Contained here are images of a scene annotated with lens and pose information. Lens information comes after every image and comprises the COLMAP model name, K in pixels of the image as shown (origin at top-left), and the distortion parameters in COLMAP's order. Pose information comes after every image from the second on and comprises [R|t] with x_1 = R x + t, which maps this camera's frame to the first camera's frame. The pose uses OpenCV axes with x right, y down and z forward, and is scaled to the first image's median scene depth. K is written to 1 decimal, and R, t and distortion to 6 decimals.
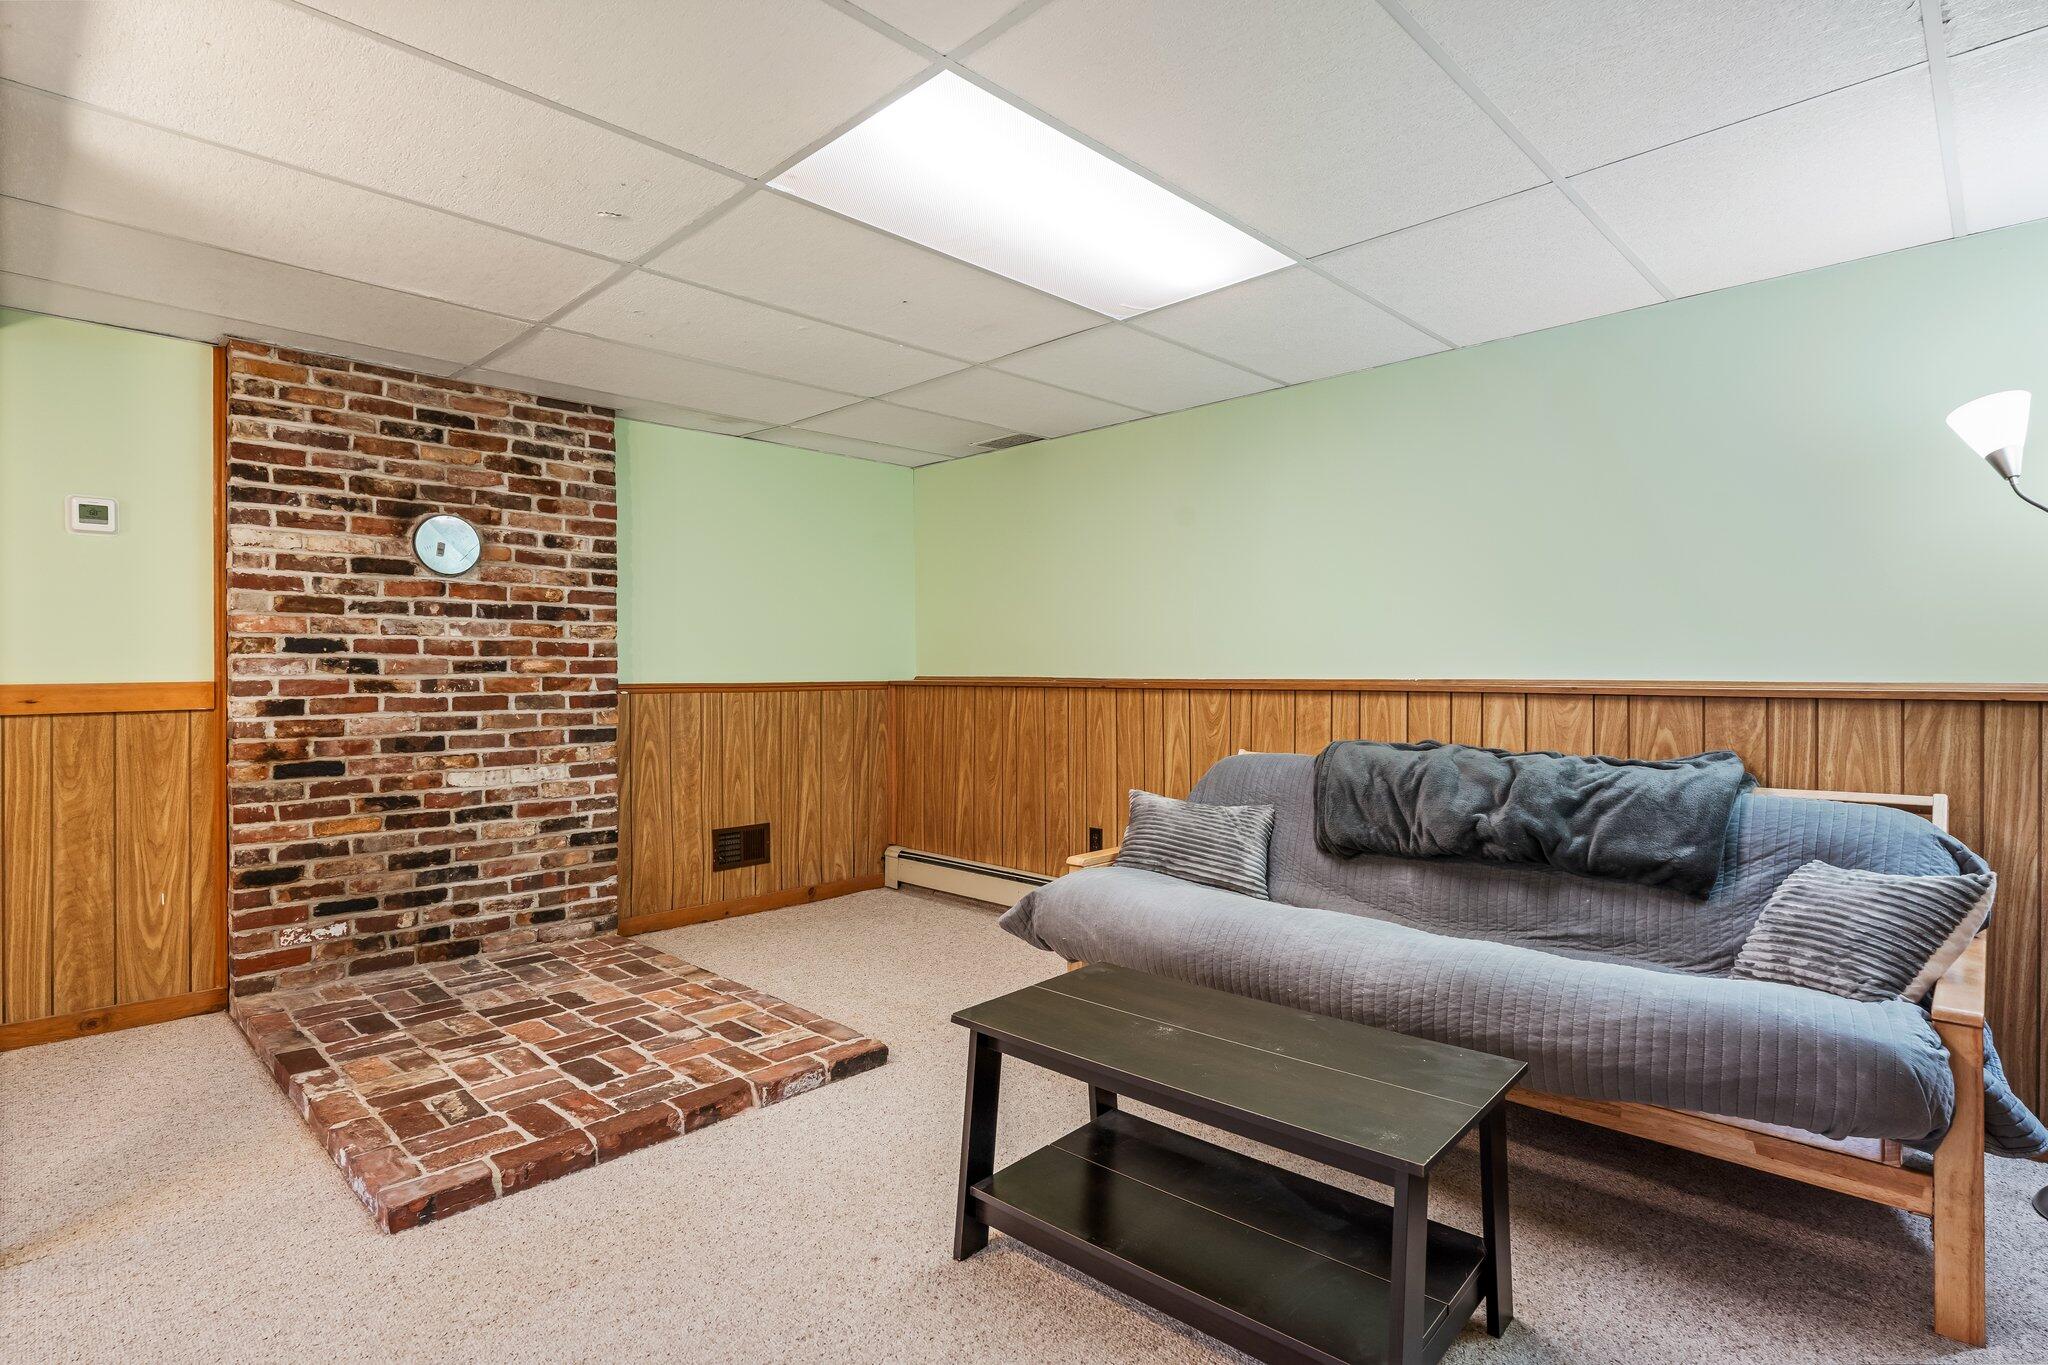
lens RADIAL K [[1020.8, 0, 1024.0], [0, 1020.8, 682.5], [0, 0, 1]] dist [-0.005370, 0.000178]
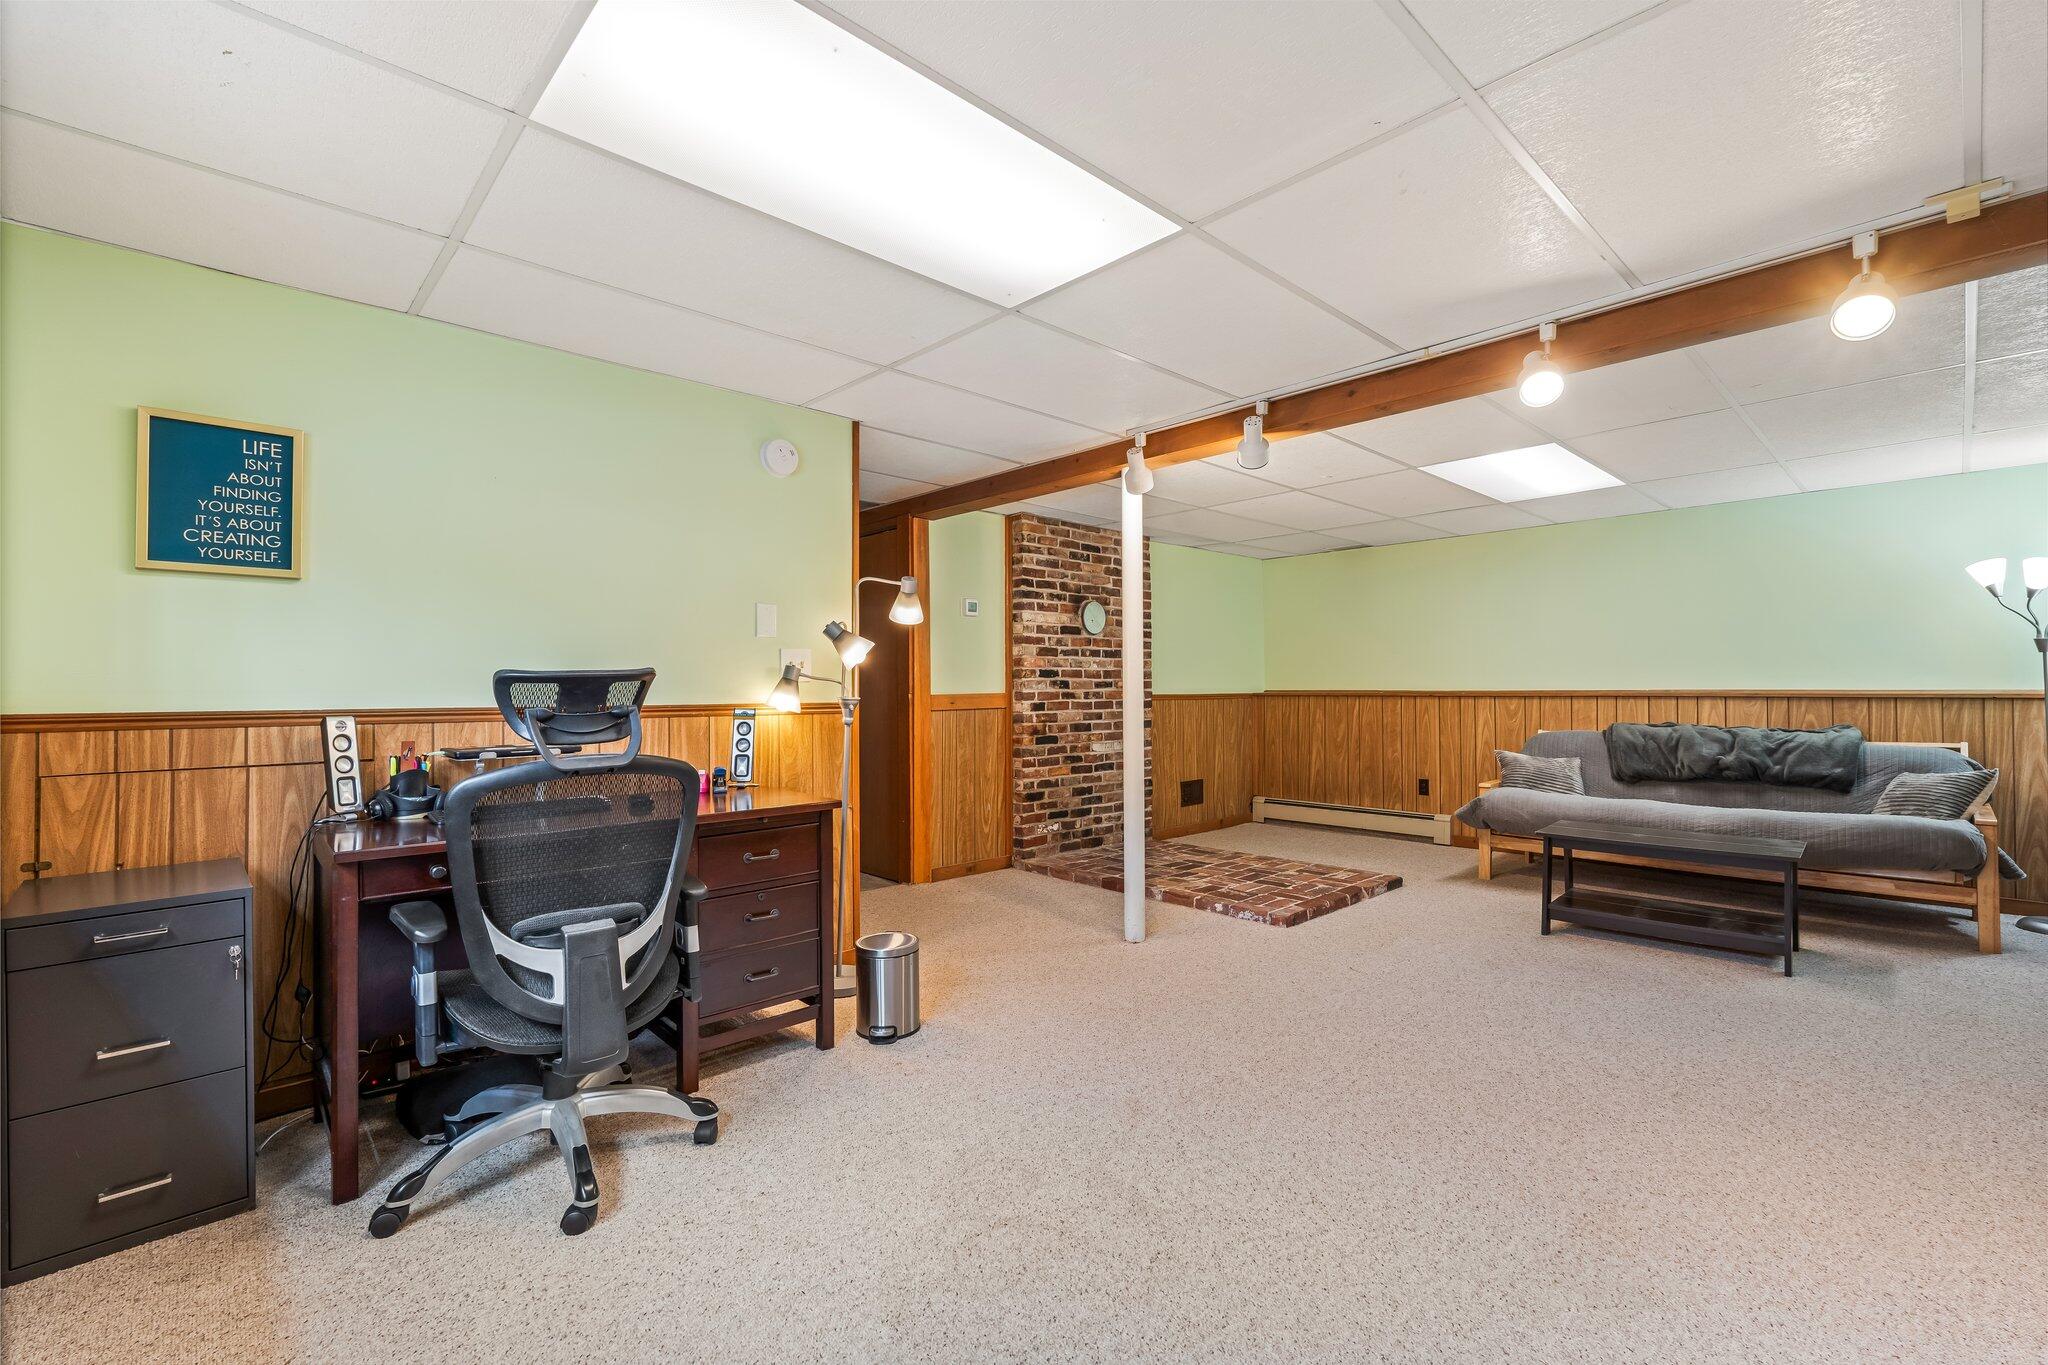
lens RADIAL K [[893.5, 0, 1024.0], [0, 893.5, 682.5], [0, 0, 1]] dist [-0.001905, 0.000039]
pose [[0.999398, -0.003321, -0.034547, -0.695708], [0.002699, 0.999834, -0.018039, 0.009621], [0.034601, 0.017935, 0.999240, -0.649816]]
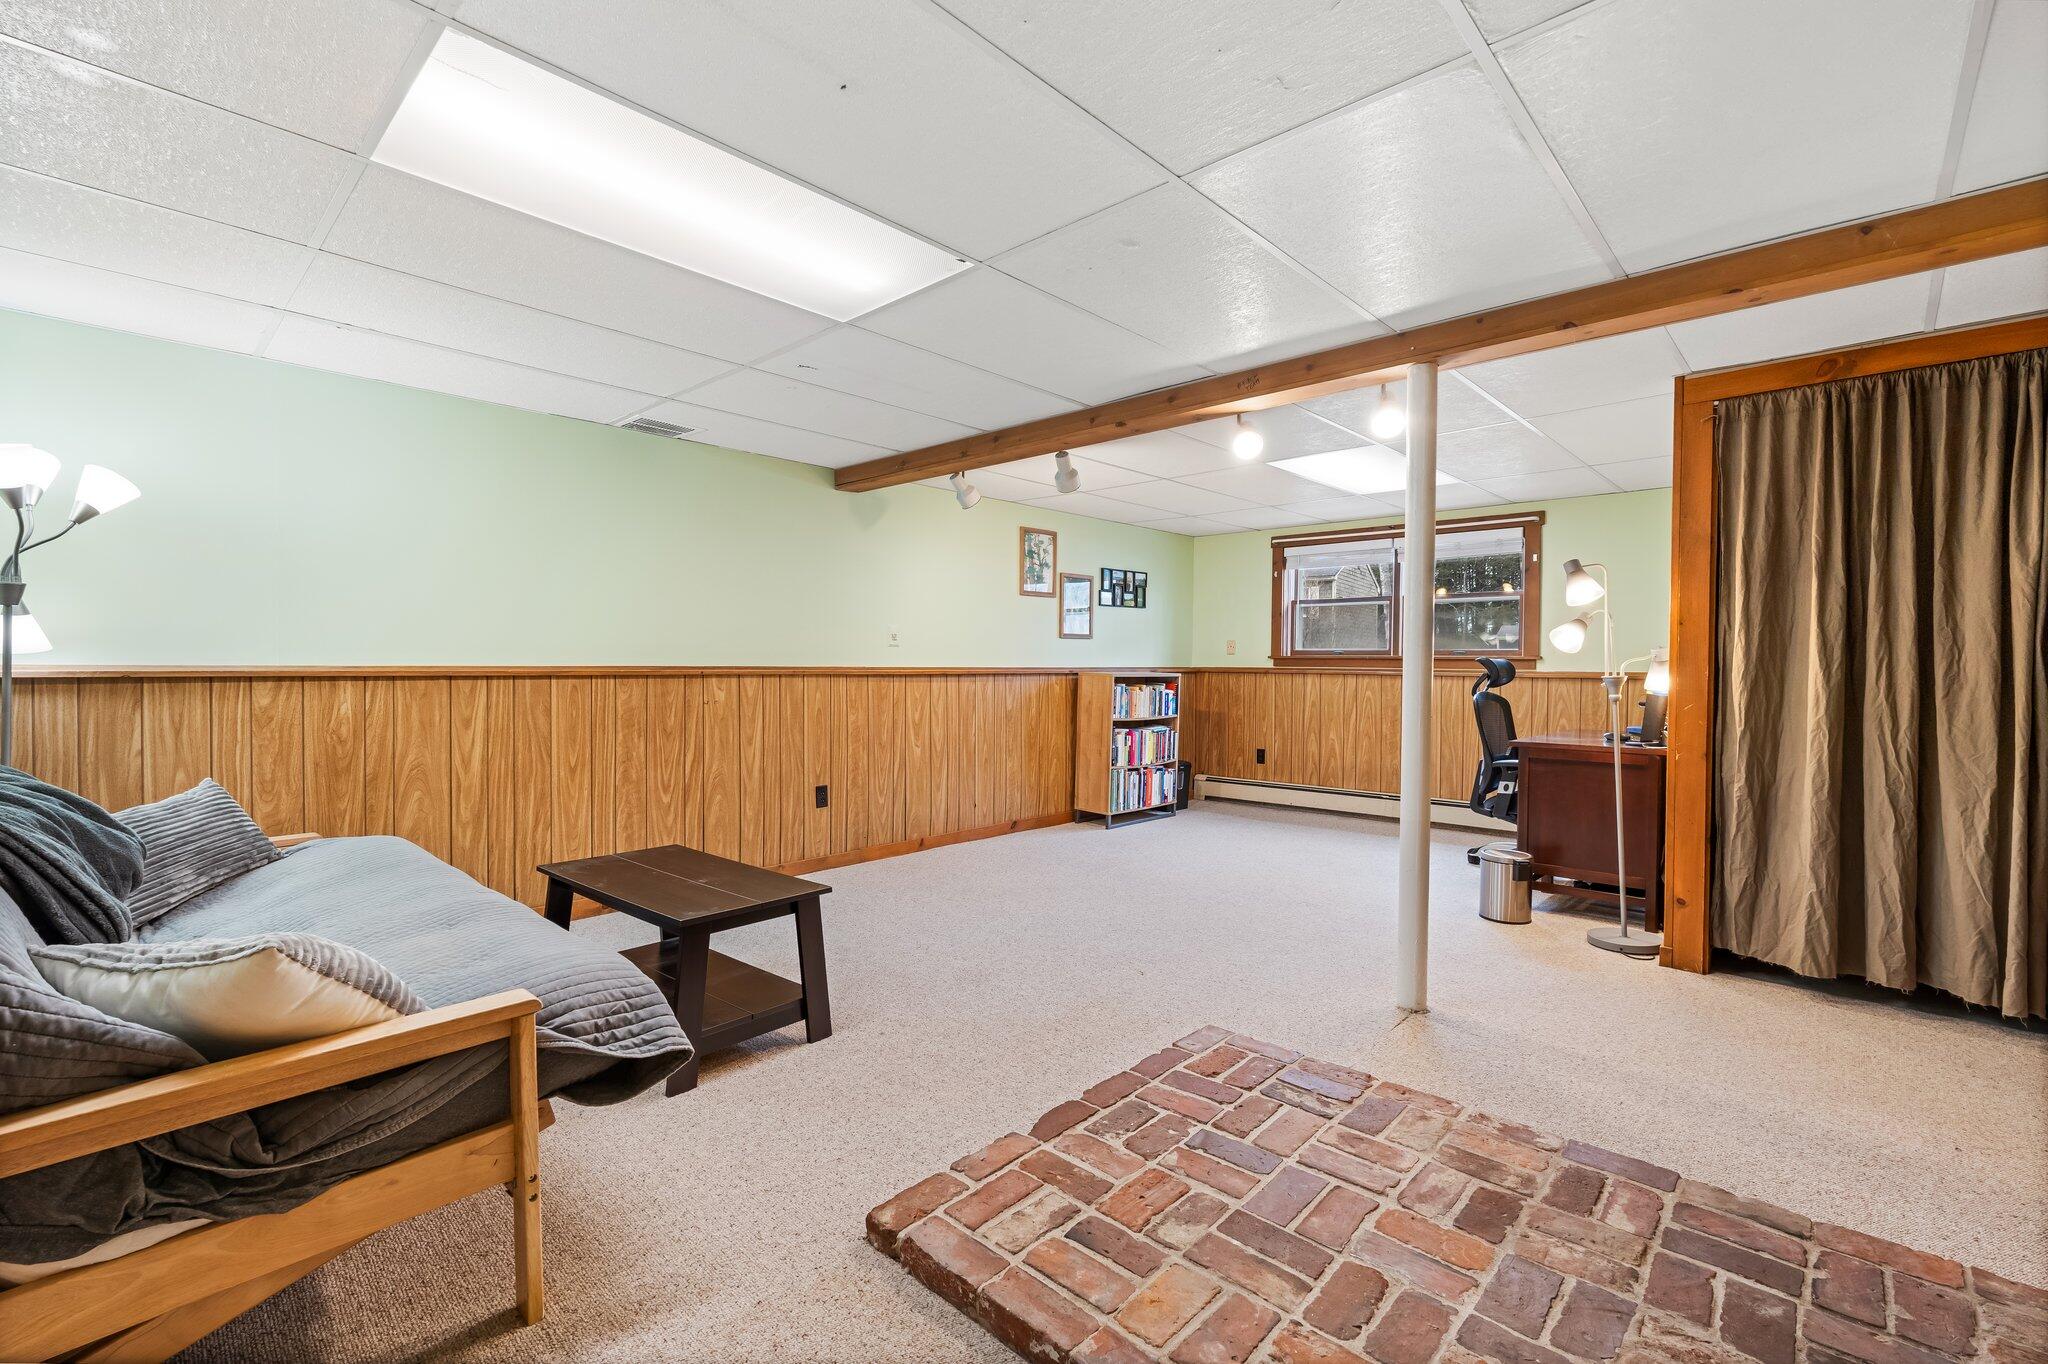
lens RADIAL K [[893.5, 0, 1024.0], [0, 893.5, 682.0], [0, 0, 1]] dist [-0.001905, 0.000039]
pose [[-0.999752, -0.005646, -0.021521, -0.194724], [-0.006412, 0.999343, 0.035672, -0.017053], [0.021306, 0.035802, -0.999132, 1.378244]]
